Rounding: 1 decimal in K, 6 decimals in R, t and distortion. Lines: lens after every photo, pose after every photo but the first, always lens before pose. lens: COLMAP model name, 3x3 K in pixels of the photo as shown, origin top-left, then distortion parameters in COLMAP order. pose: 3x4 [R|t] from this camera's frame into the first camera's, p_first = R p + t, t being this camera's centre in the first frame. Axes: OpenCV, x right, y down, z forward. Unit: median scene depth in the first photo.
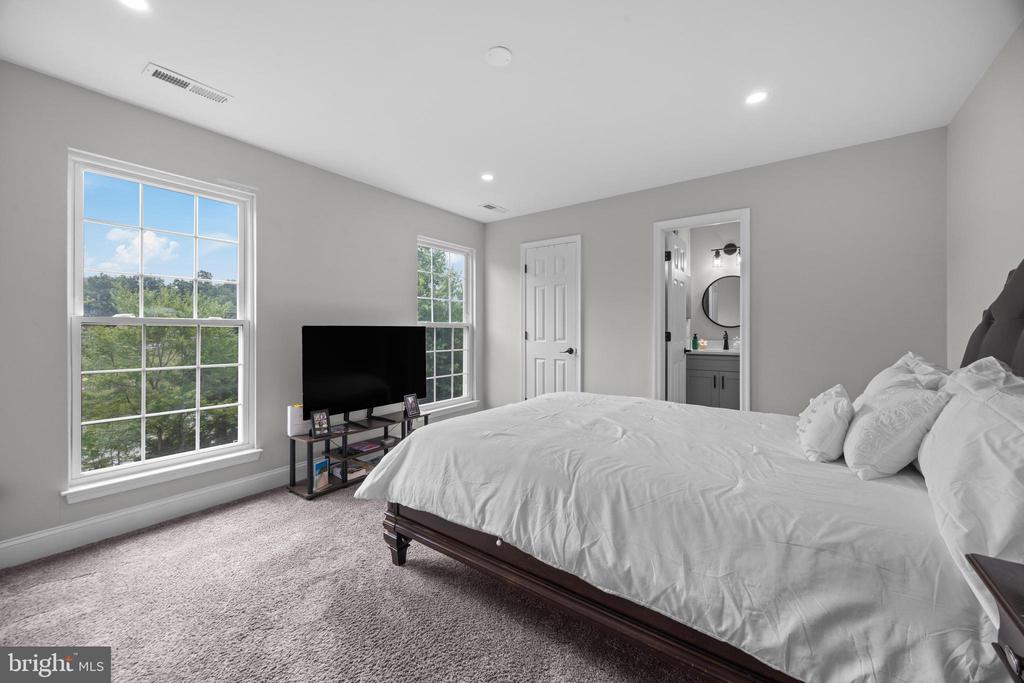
lens RADIAL K [[392.5, 0, 511.8], [0, 392.5, 334.6], [0, 0, 1]] dist [-0.006055, 0.000729]
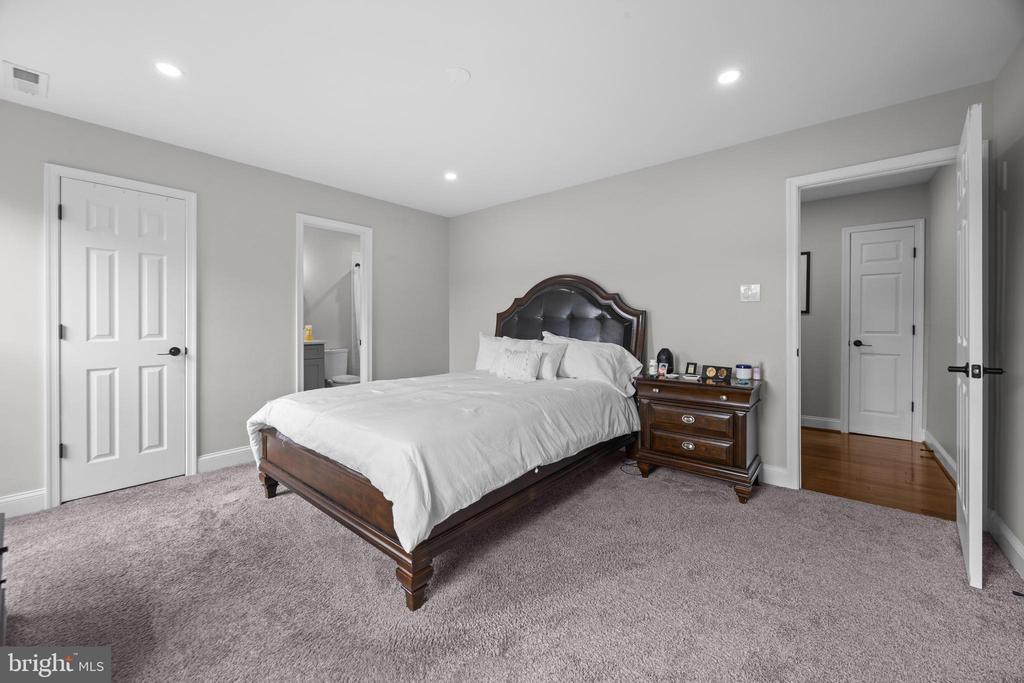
lens RADIAL K [[392.5, 0, 503.5], [0, 392.5, 324.0], [0, 0, 1]] dist [-0.006055, 0.000729]
pose [[0.057838, -0.001667, 0.998325, -0.527000], [0.012588, 0.999920, 0.000940, -0.001248], [-0.998247, 0.012513, 0.057855, 0.373174]]
